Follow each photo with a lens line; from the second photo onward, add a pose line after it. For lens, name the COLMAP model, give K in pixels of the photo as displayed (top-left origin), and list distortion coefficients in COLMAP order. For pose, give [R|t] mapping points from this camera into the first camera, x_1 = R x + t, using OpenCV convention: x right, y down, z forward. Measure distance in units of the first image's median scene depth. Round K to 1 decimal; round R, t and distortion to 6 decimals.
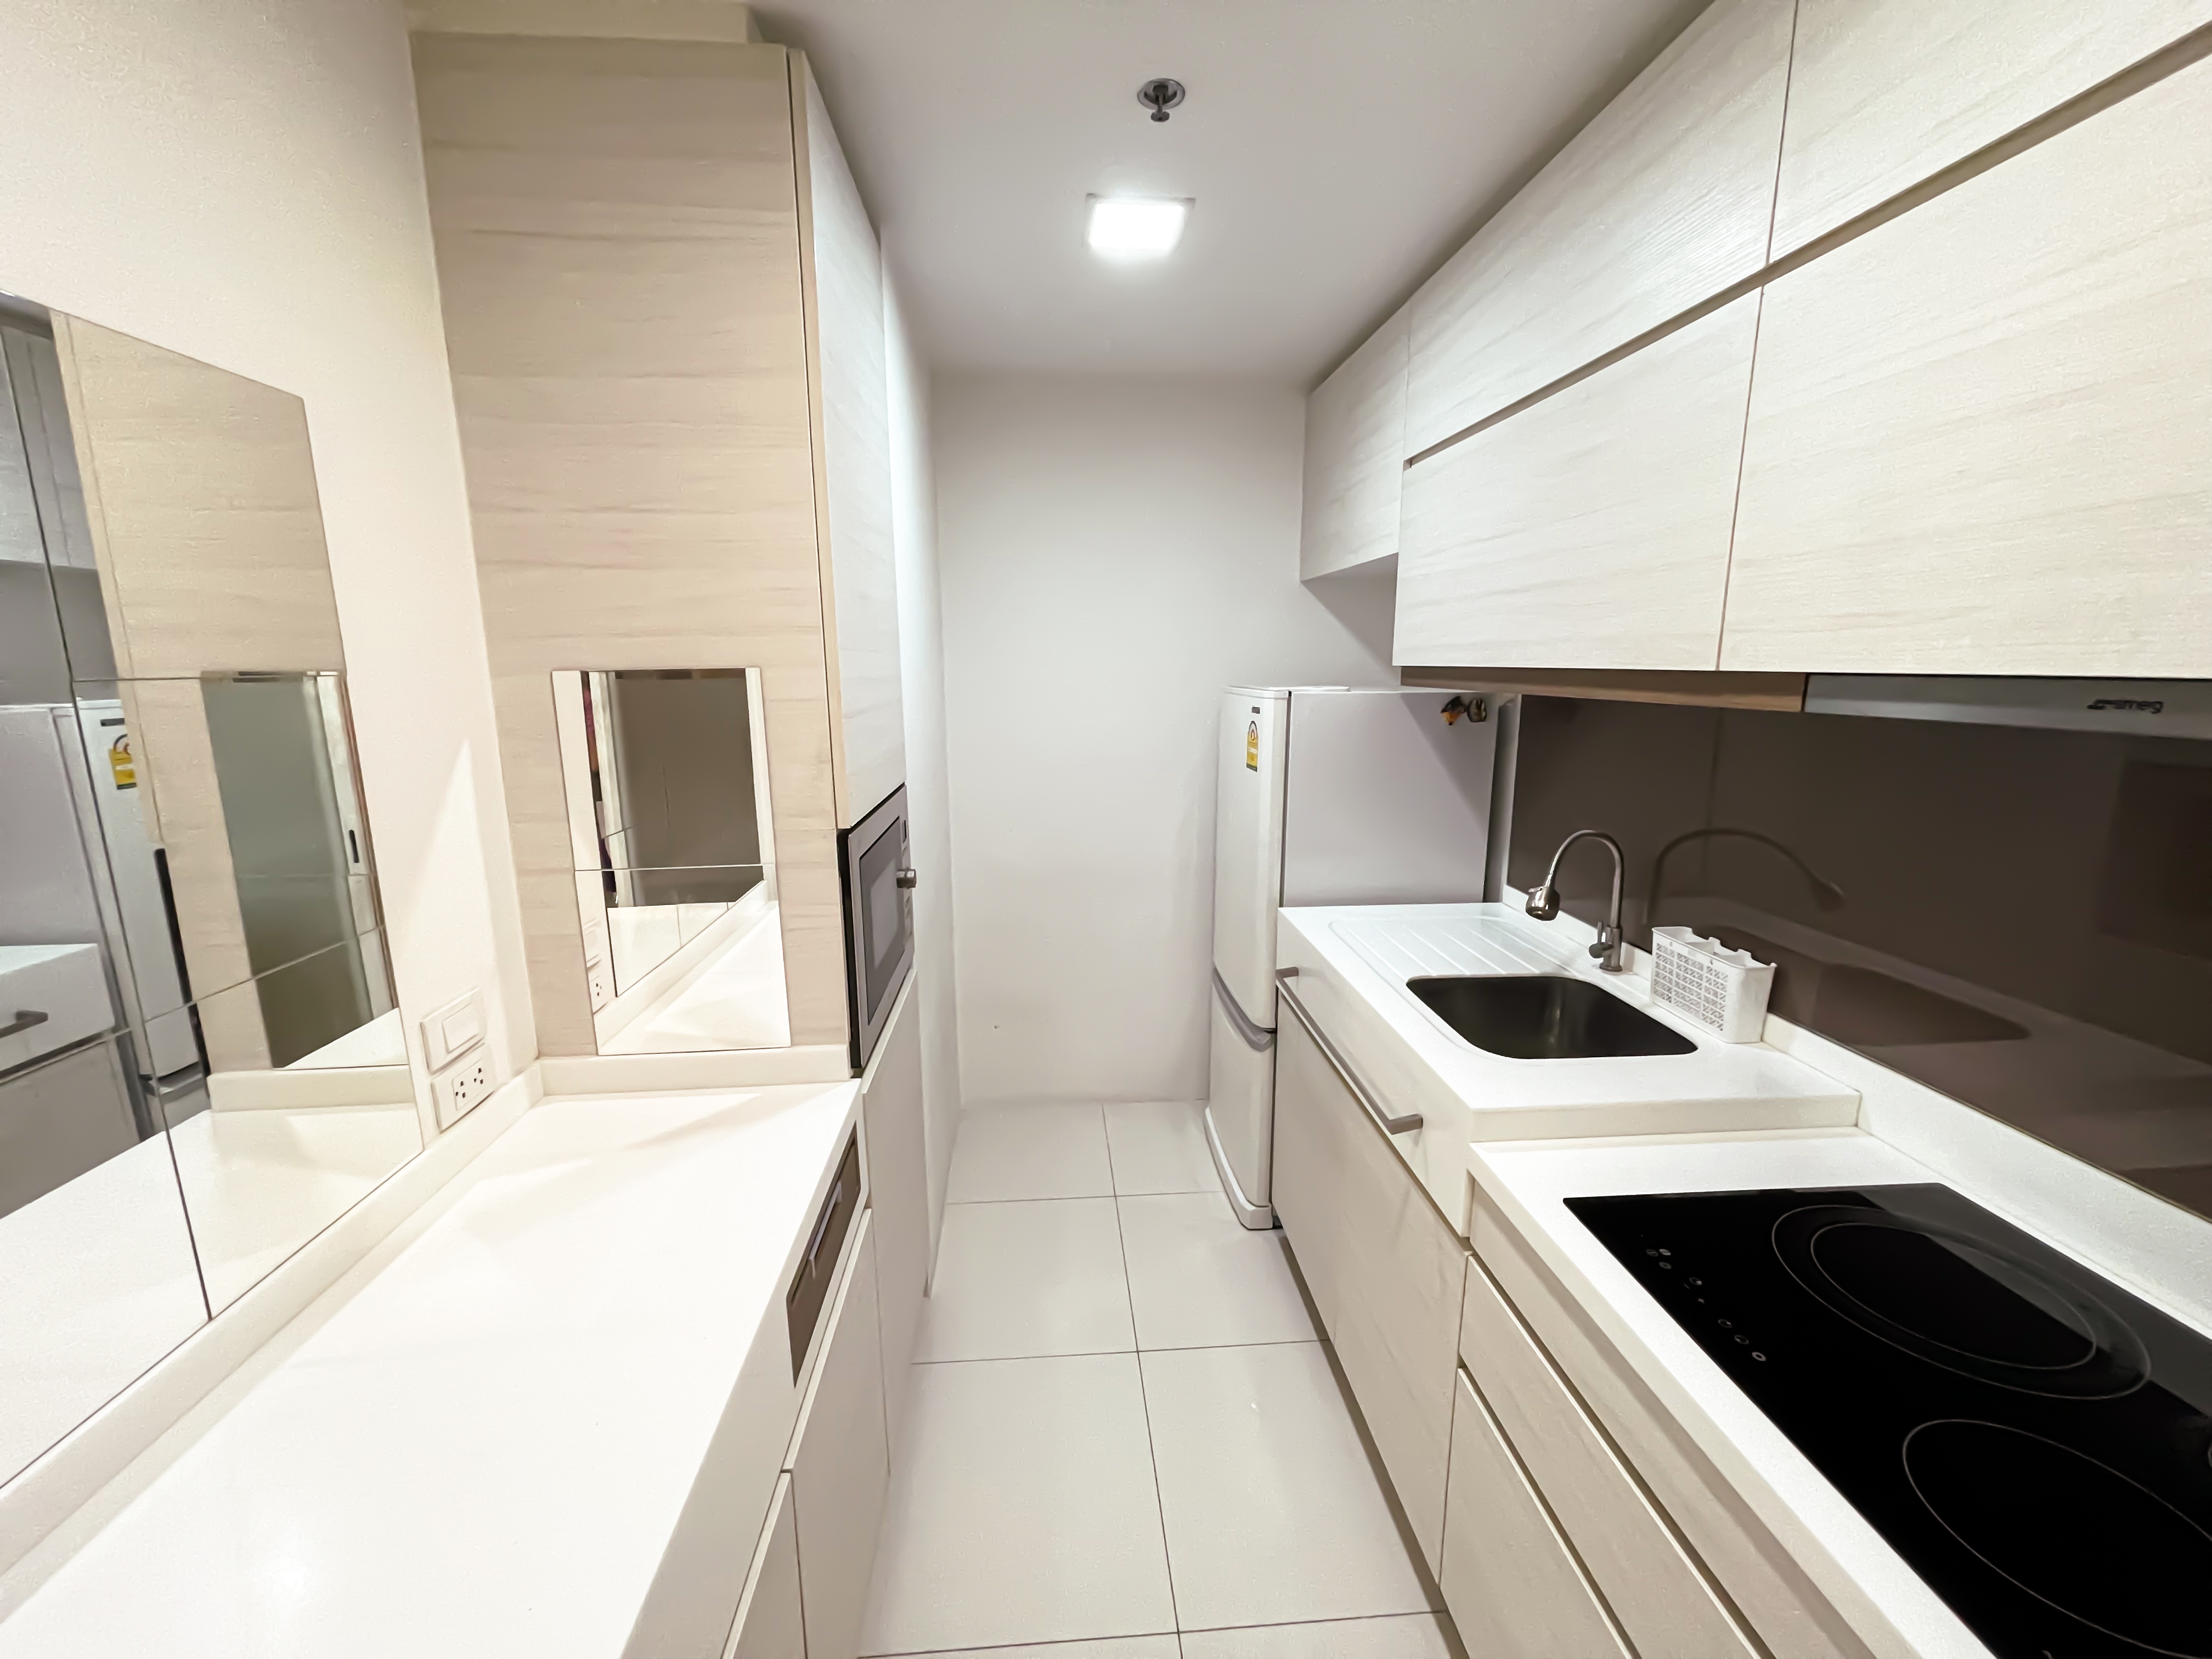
lens RADIAL K [[896.0, 0, 1106.0], [0, 896.0, 829.5], [0, 0, 1]] dist [-0.002340, -0.000428]
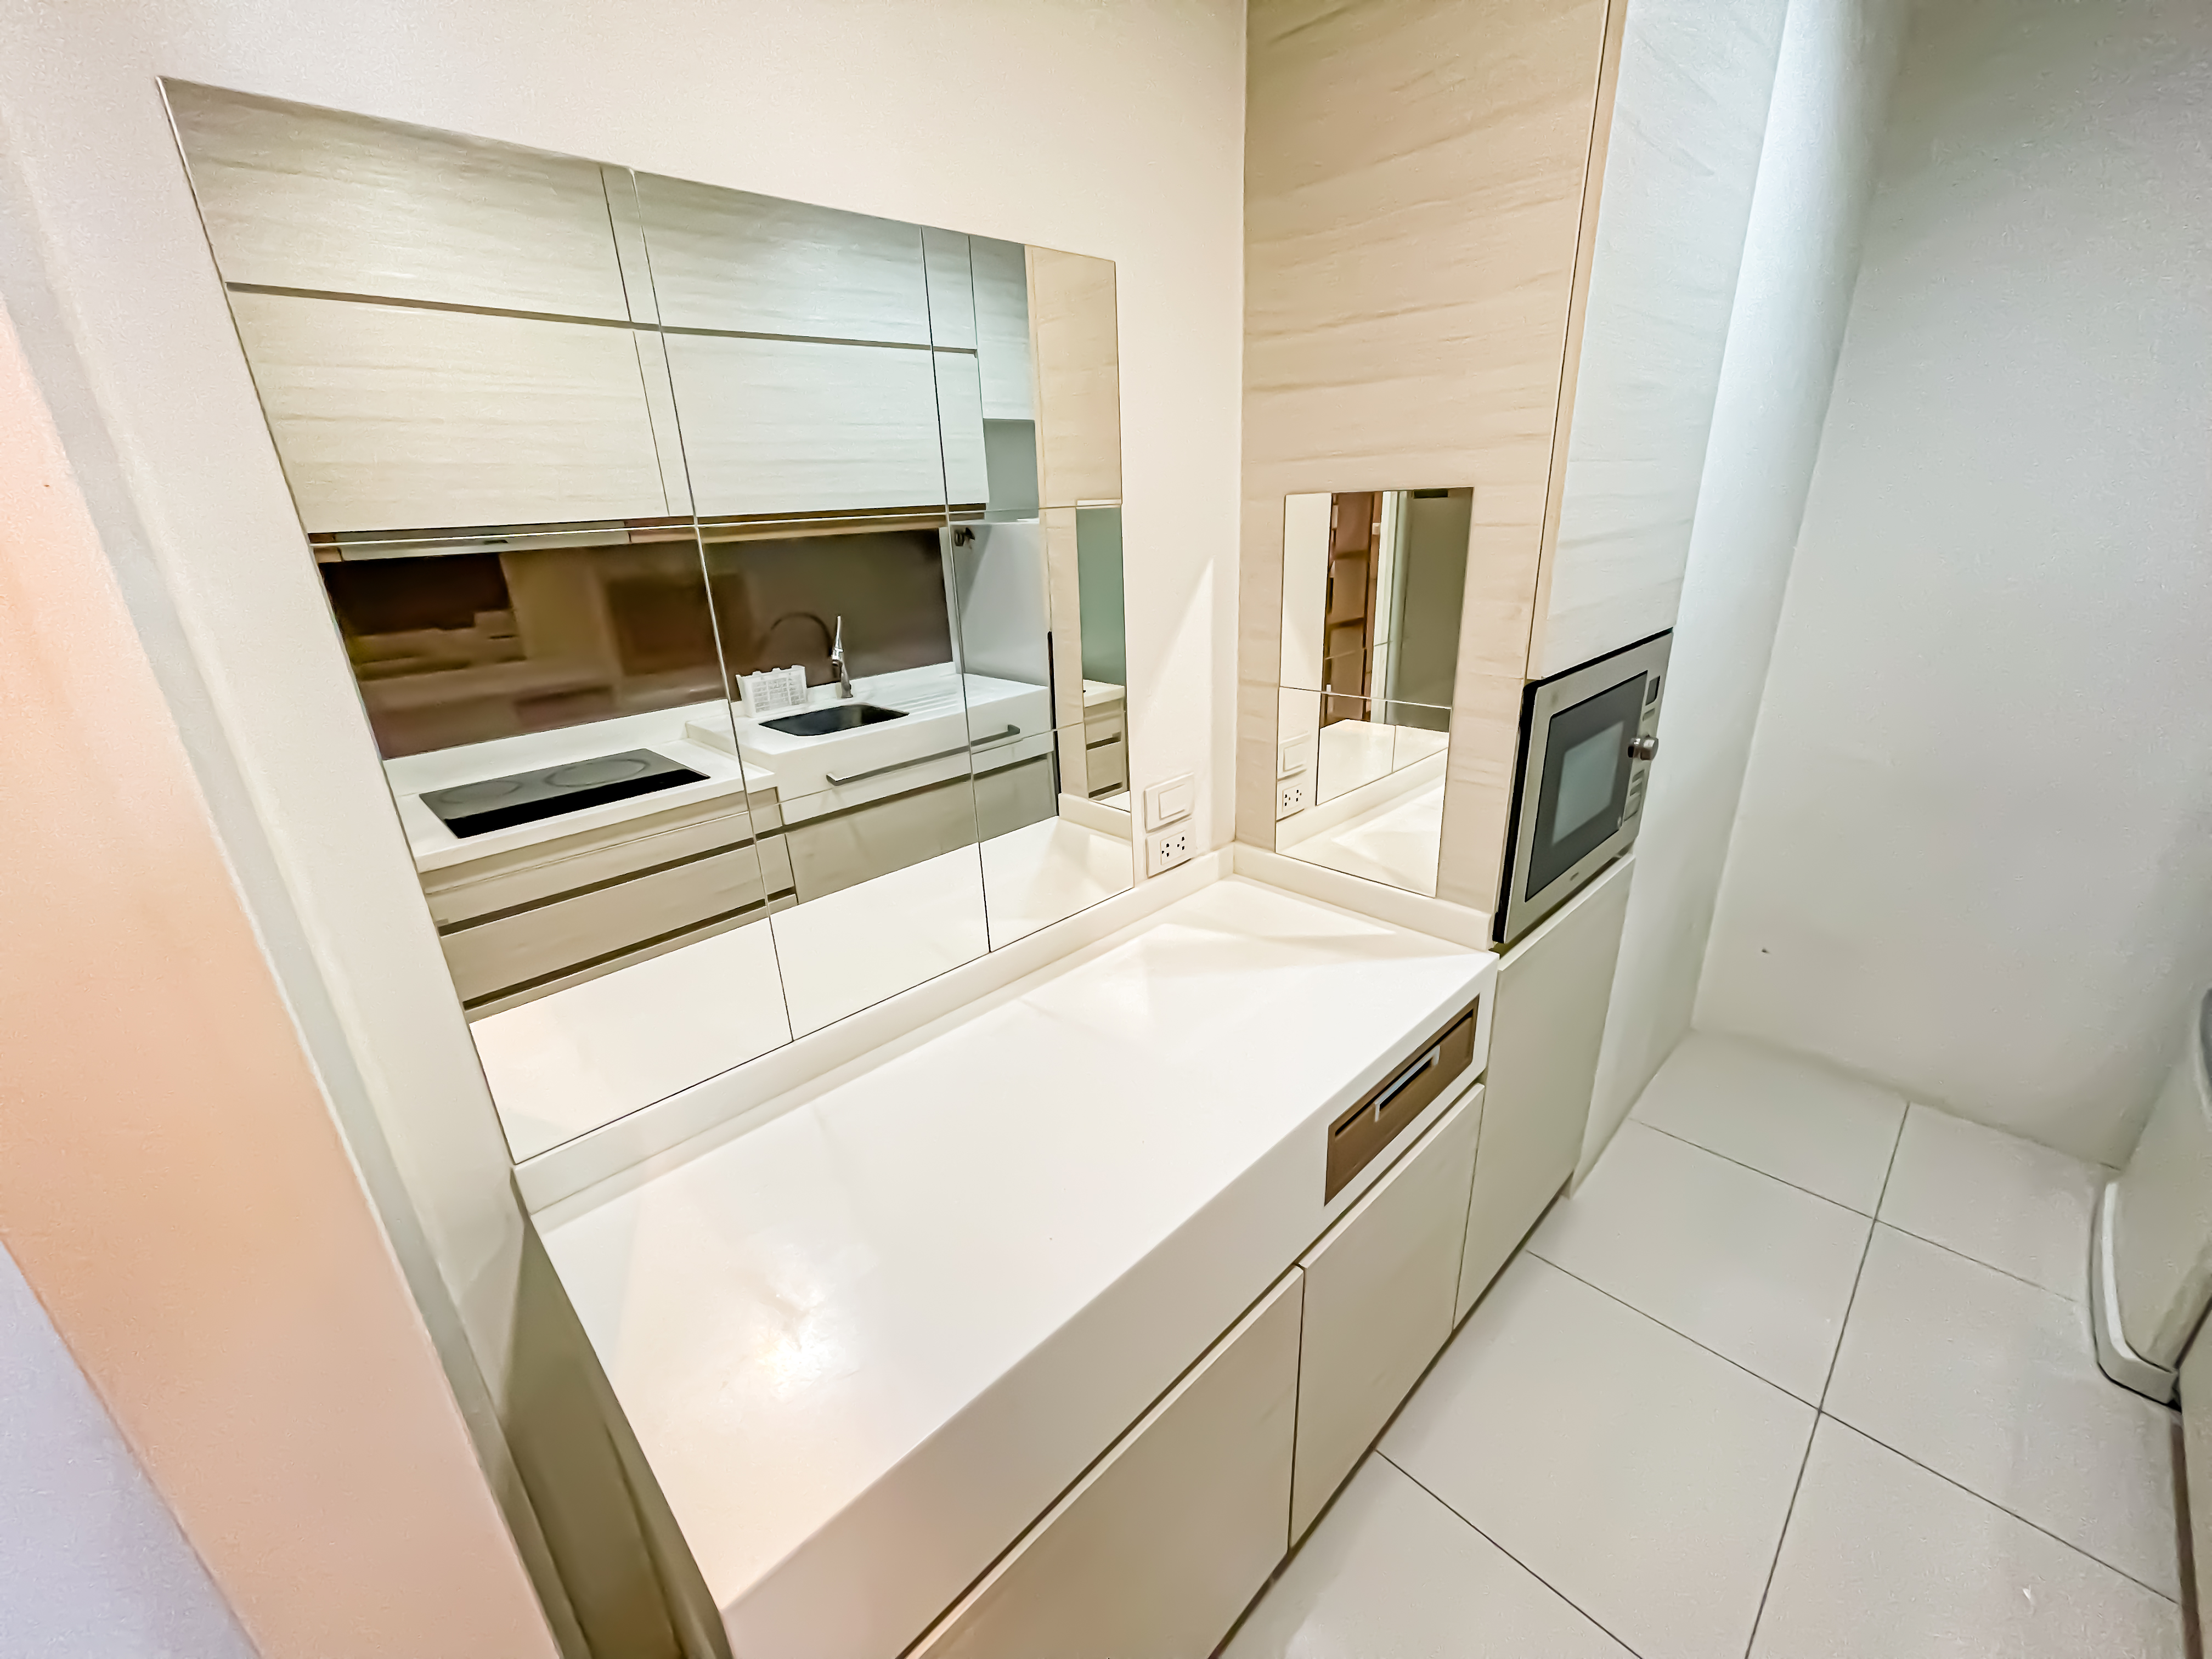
lens RADIAL K [[896.0, 0, 1106.0], [0, 896.0, 829.5], [0, 0, 1]] dist [-0.002340, -0.000428]
pose [[0.640284, 0.252438, -0.725474, 0.108684], [-0.107655, 0.964626, 0.240640, -0.024815], [0.760557, -0.075977, 0.644810, 0.111910]]
